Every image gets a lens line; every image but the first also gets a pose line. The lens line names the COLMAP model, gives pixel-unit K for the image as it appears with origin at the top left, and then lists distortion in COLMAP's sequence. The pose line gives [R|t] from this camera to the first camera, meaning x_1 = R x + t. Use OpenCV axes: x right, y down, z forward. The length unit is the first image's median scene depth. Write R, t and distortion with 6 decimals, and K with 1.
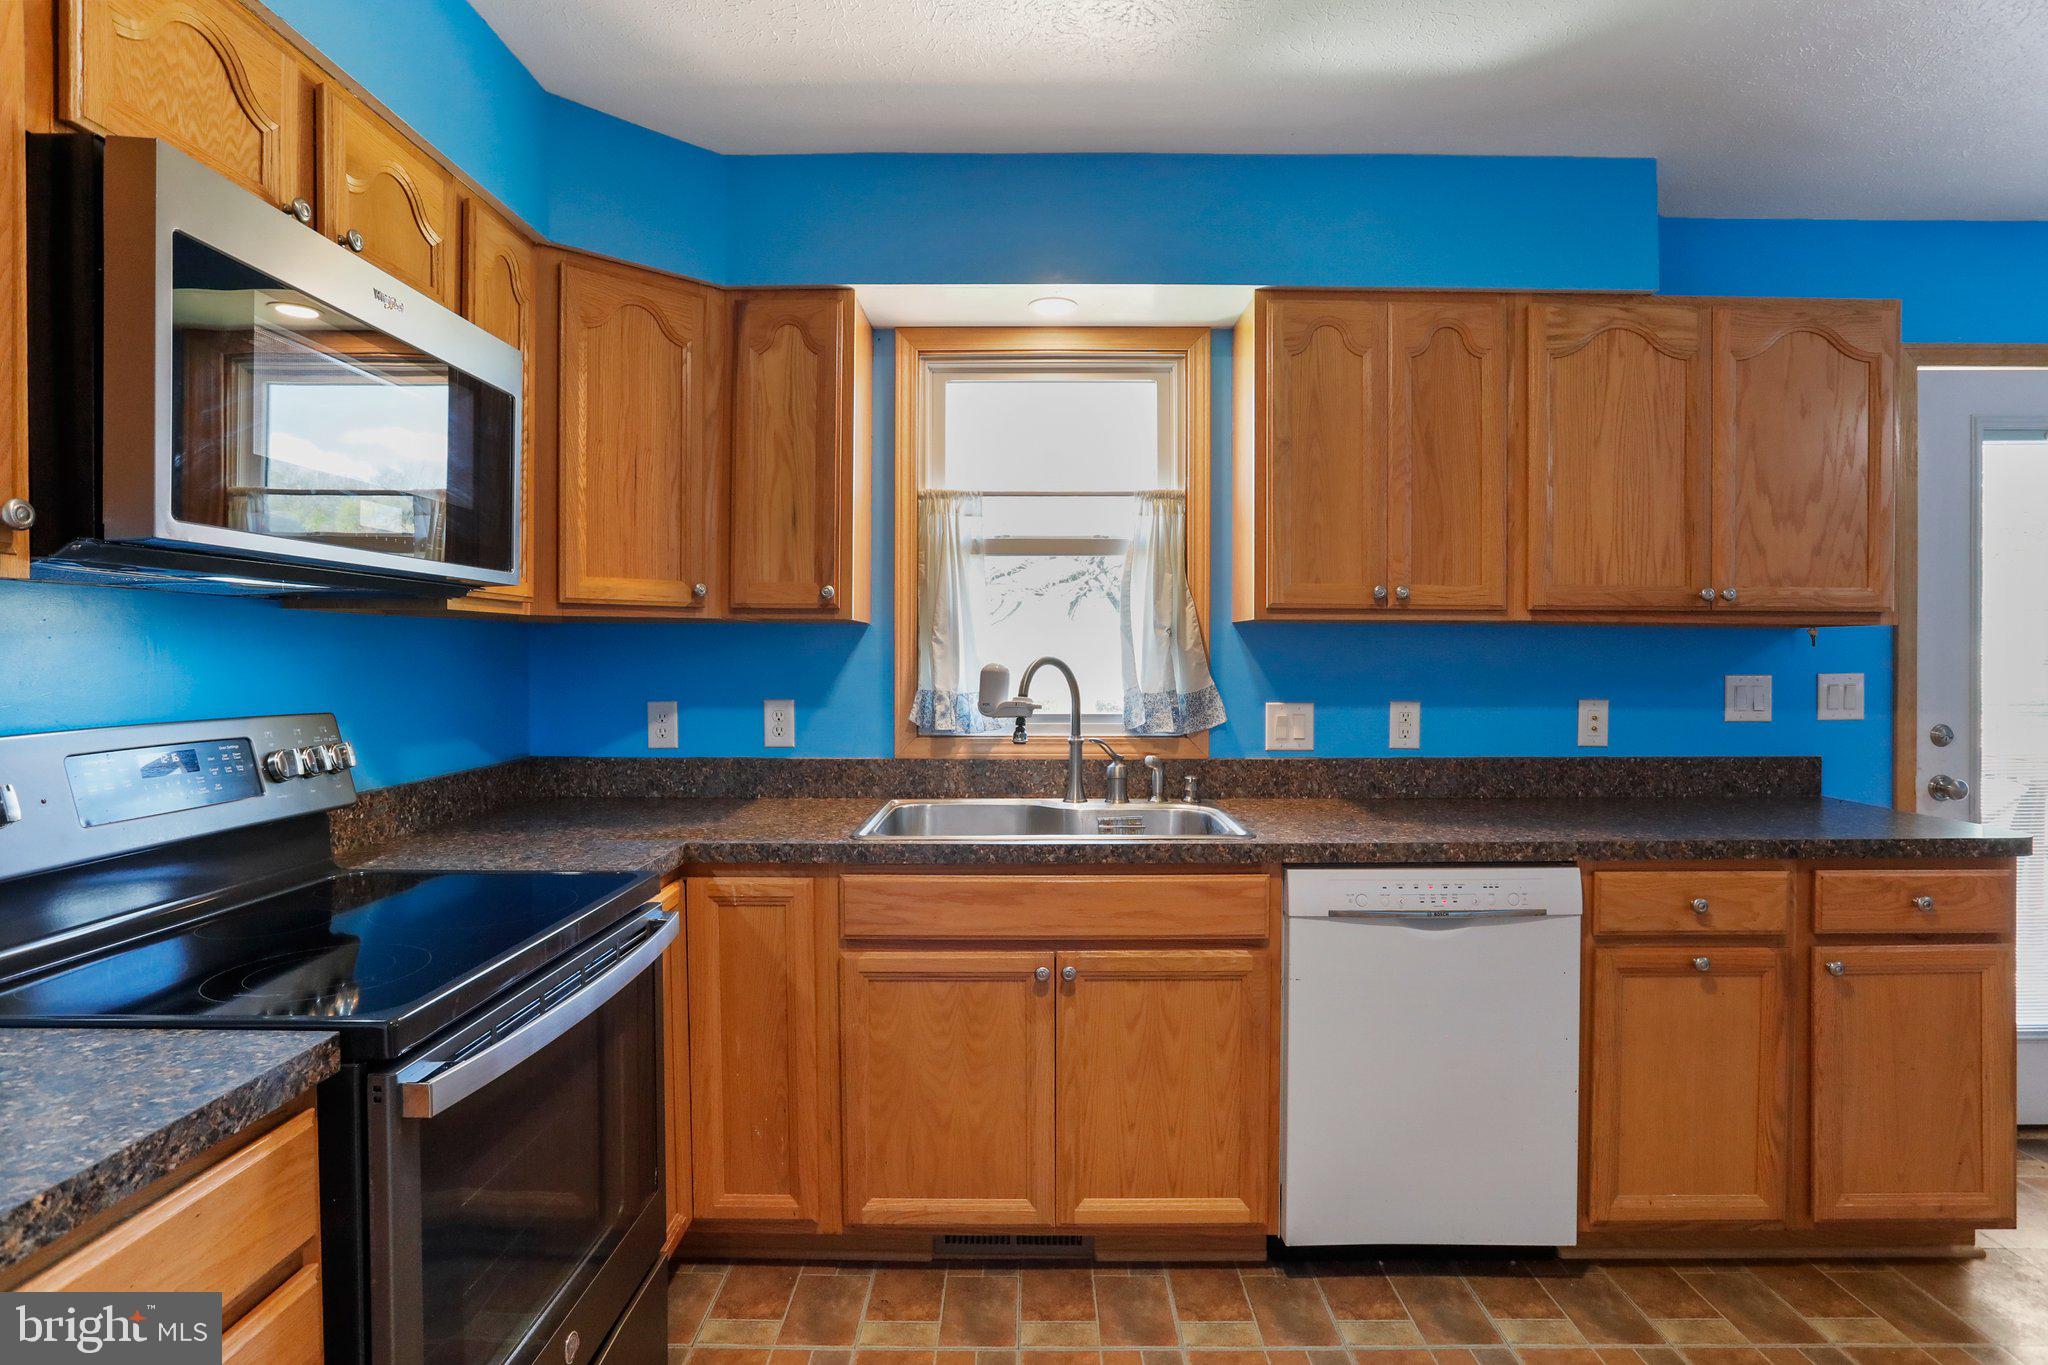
lens RADIAL K [[1043.6, 0, 1032.0], [0, 1043.6, 659.8], [0, 0, 1]] dist [-0.051650, 0.021217]
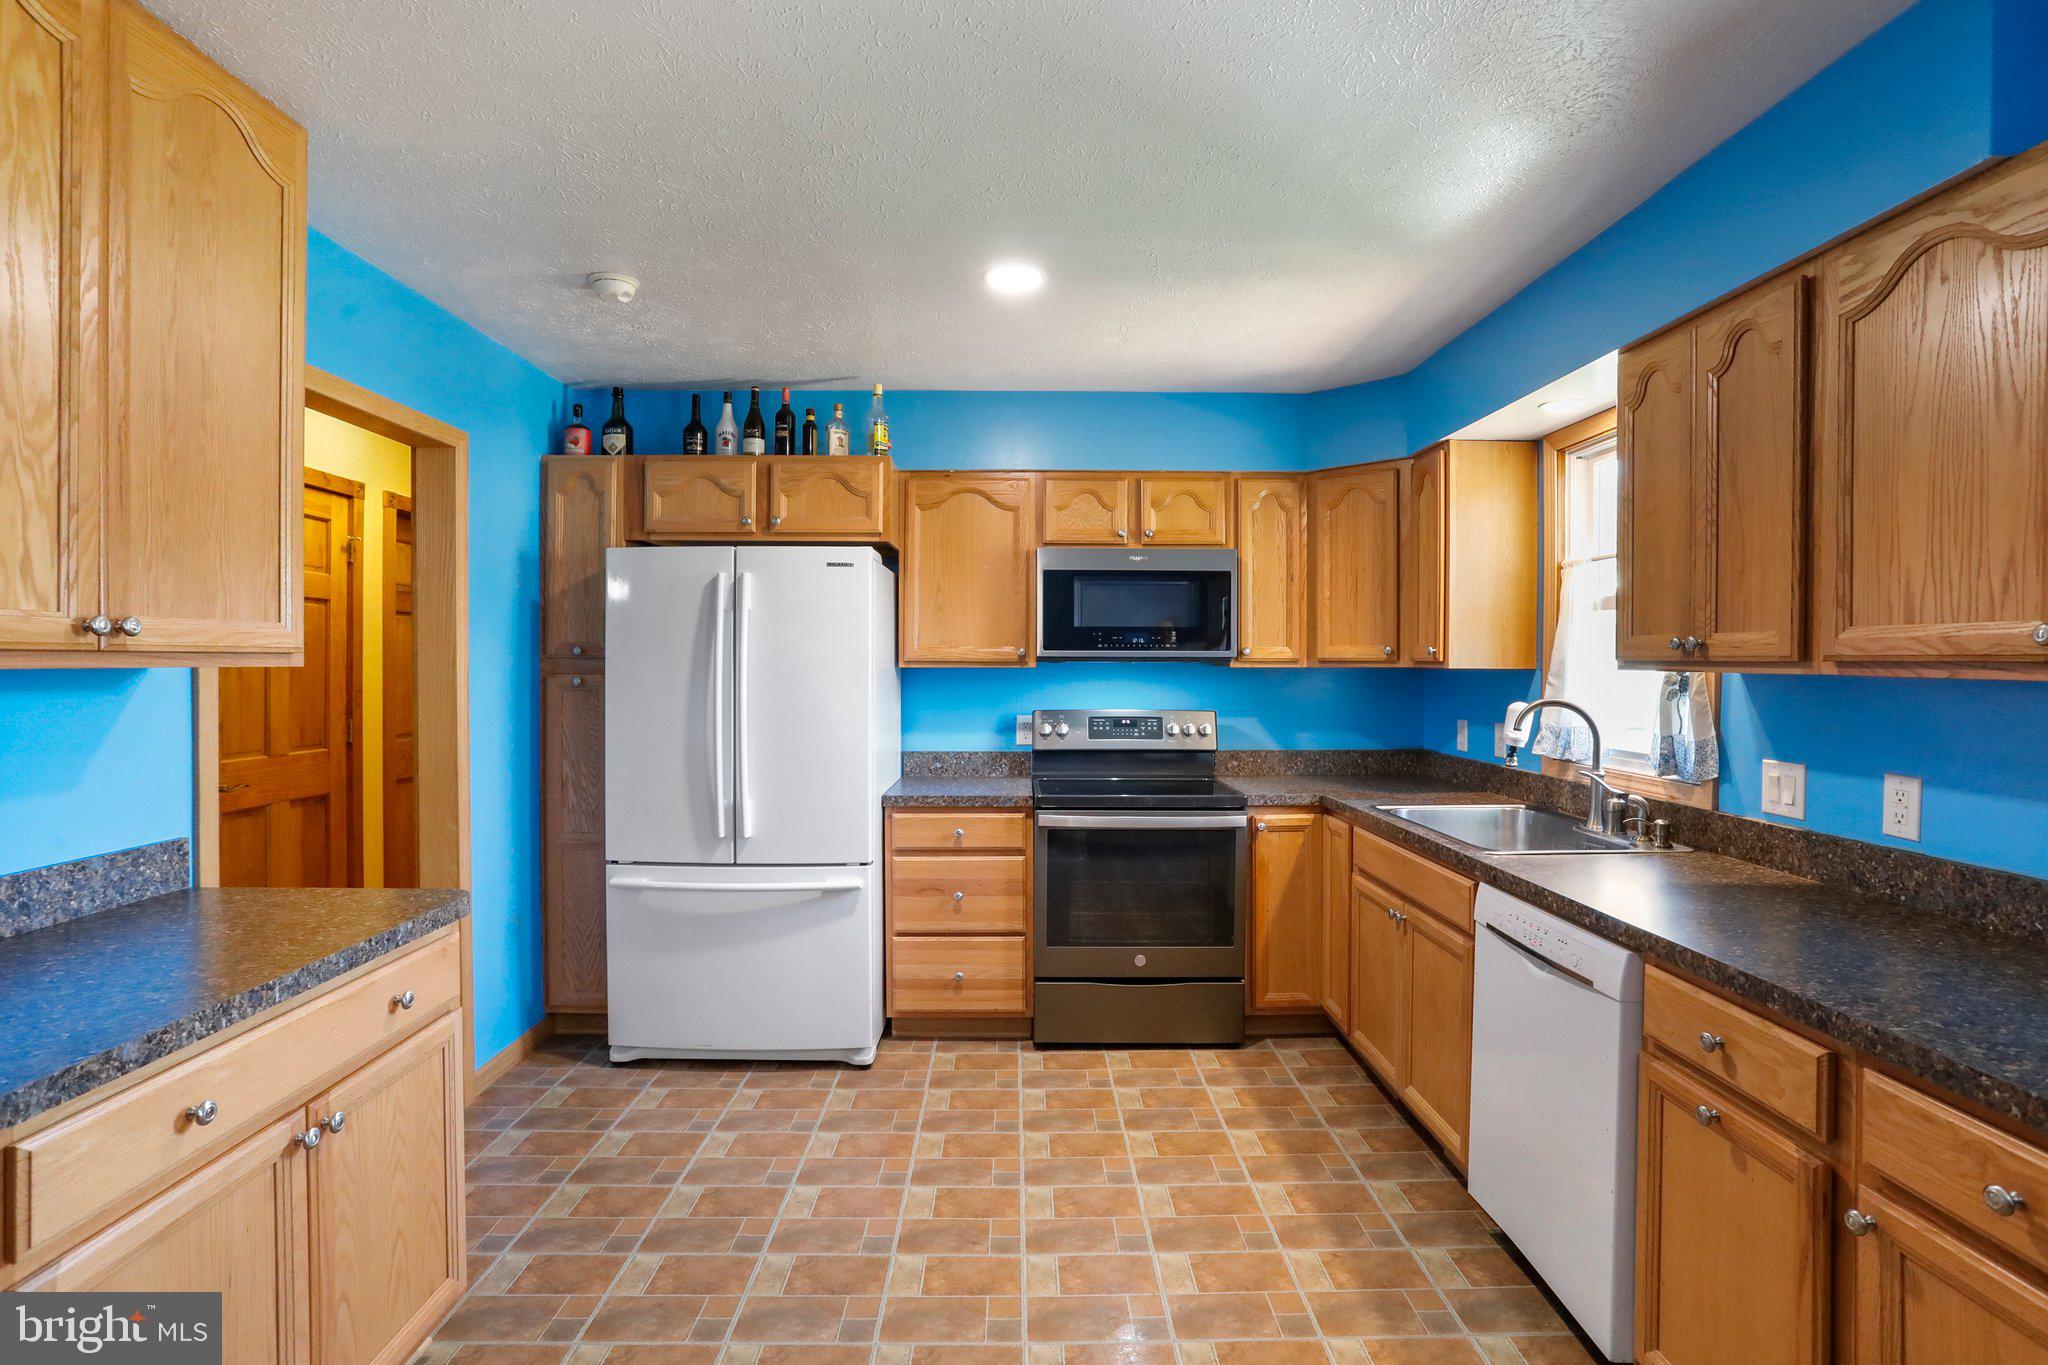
lens RADIAL K [[995.6, 0, 1032.9], [0, 995.6, 676.0], [0, 0, 1]] dist [-0.050886, 0.025513]
pose [[0.028278, 0.013356, -0.999511, 1.199684], [-0.009778, 0.999867, 0.013084, -0.041229], [0.999552, 0.009403, 0.028405, 0.390080]]
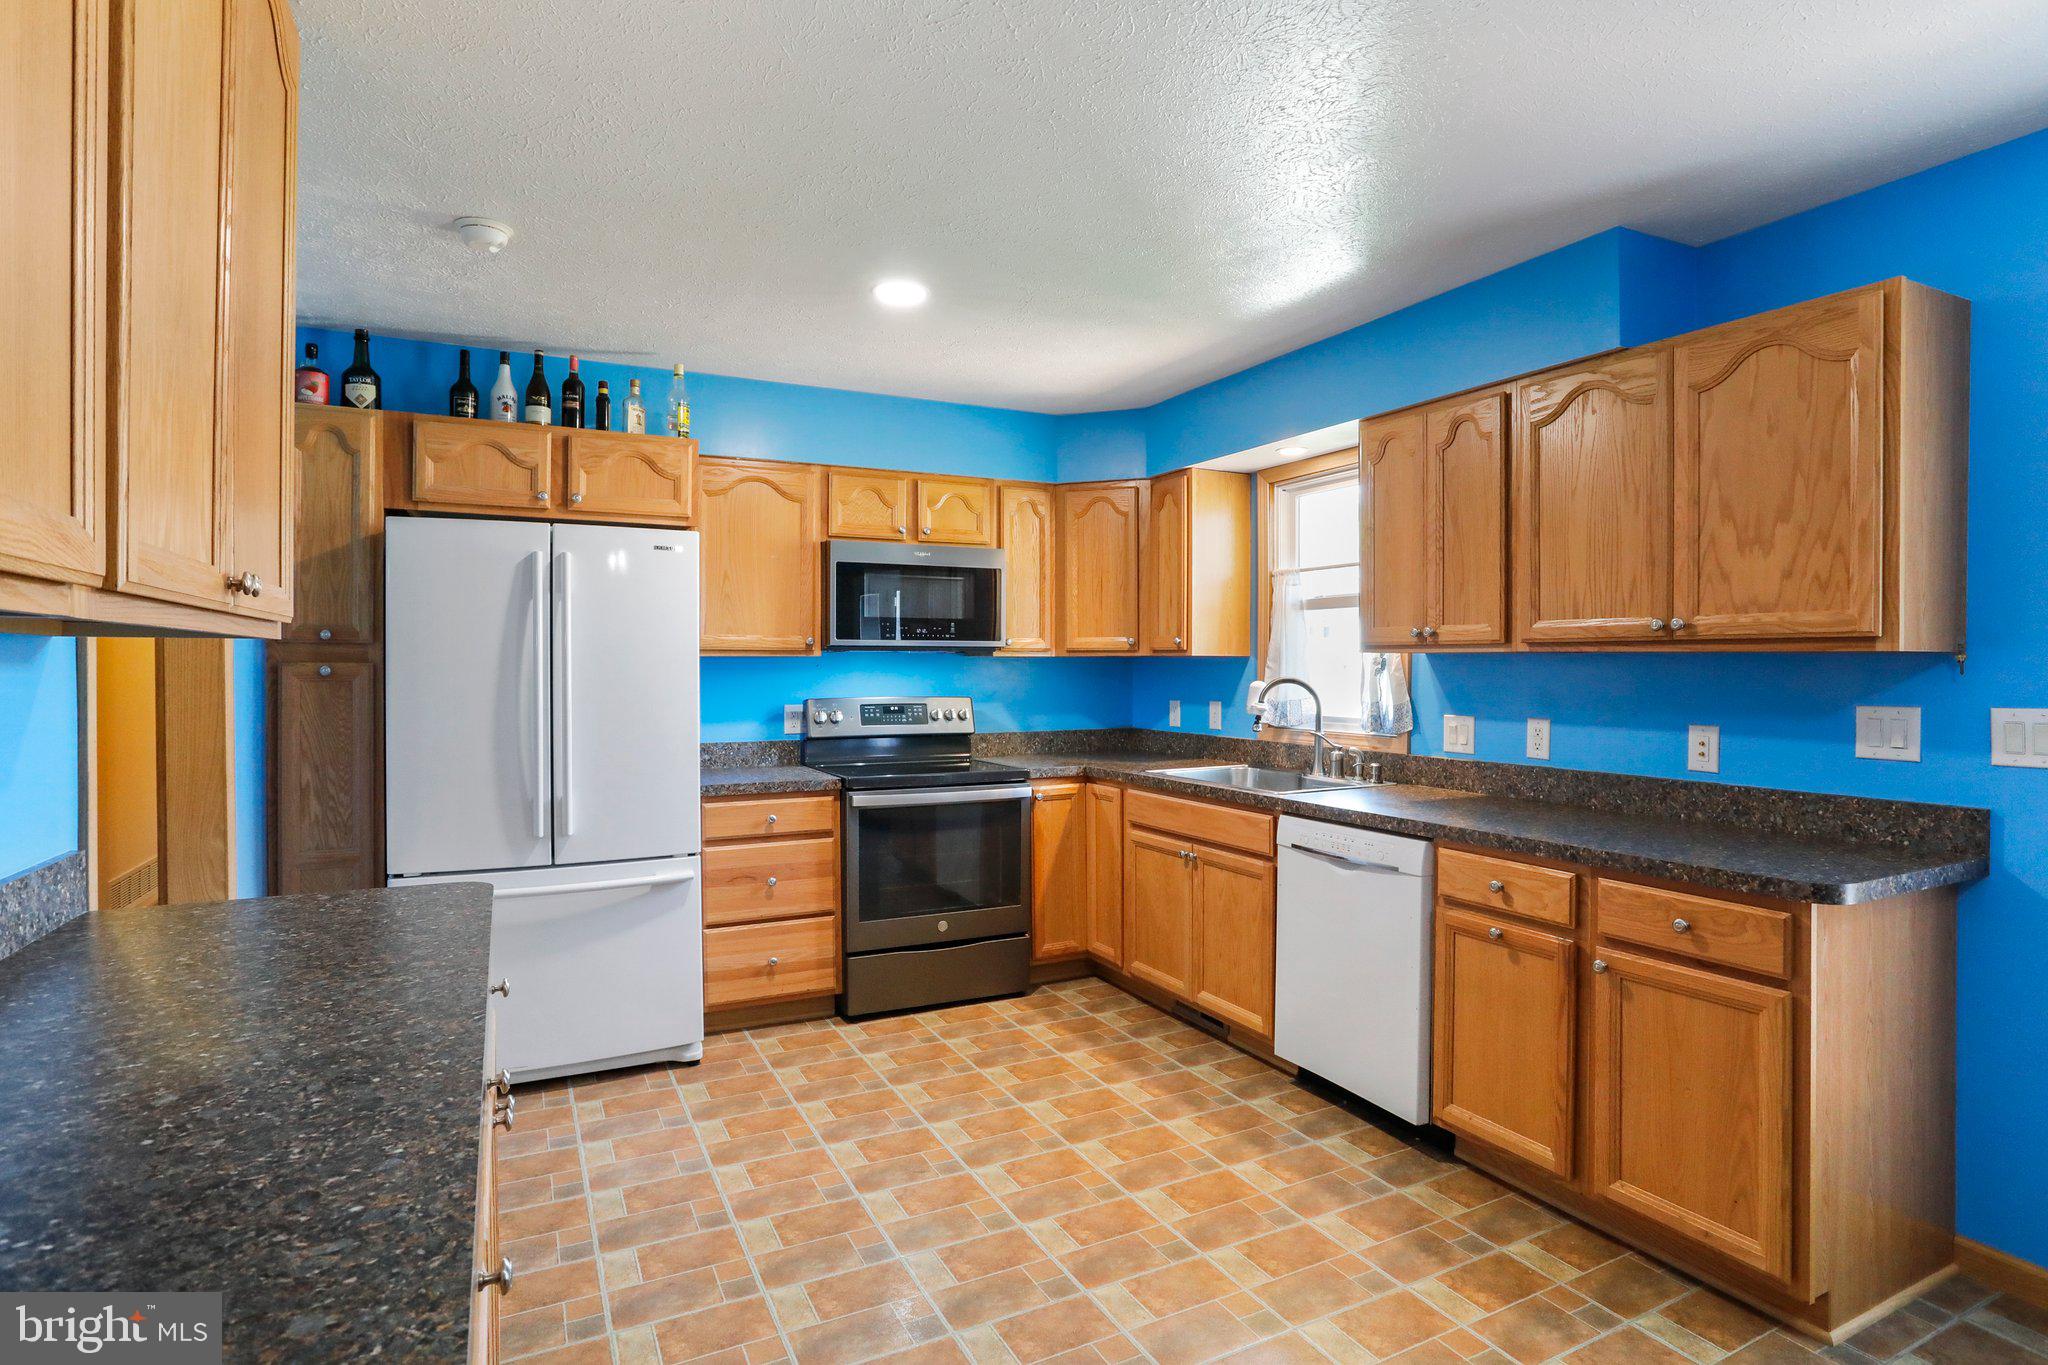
lens RADIAL K [[1043.6, 0, 1040.1], [0, 1043.6, 672.8], [0, 0, 1]] dist [-0.051650, 0.021217]
pose [[0.469746, 0.005954, -0.882781, 1.284602], [-0.005890, 0.999976, 0.003611, -0.014592], [0.882782, 0.003503, 0.469770, -0.055748]]
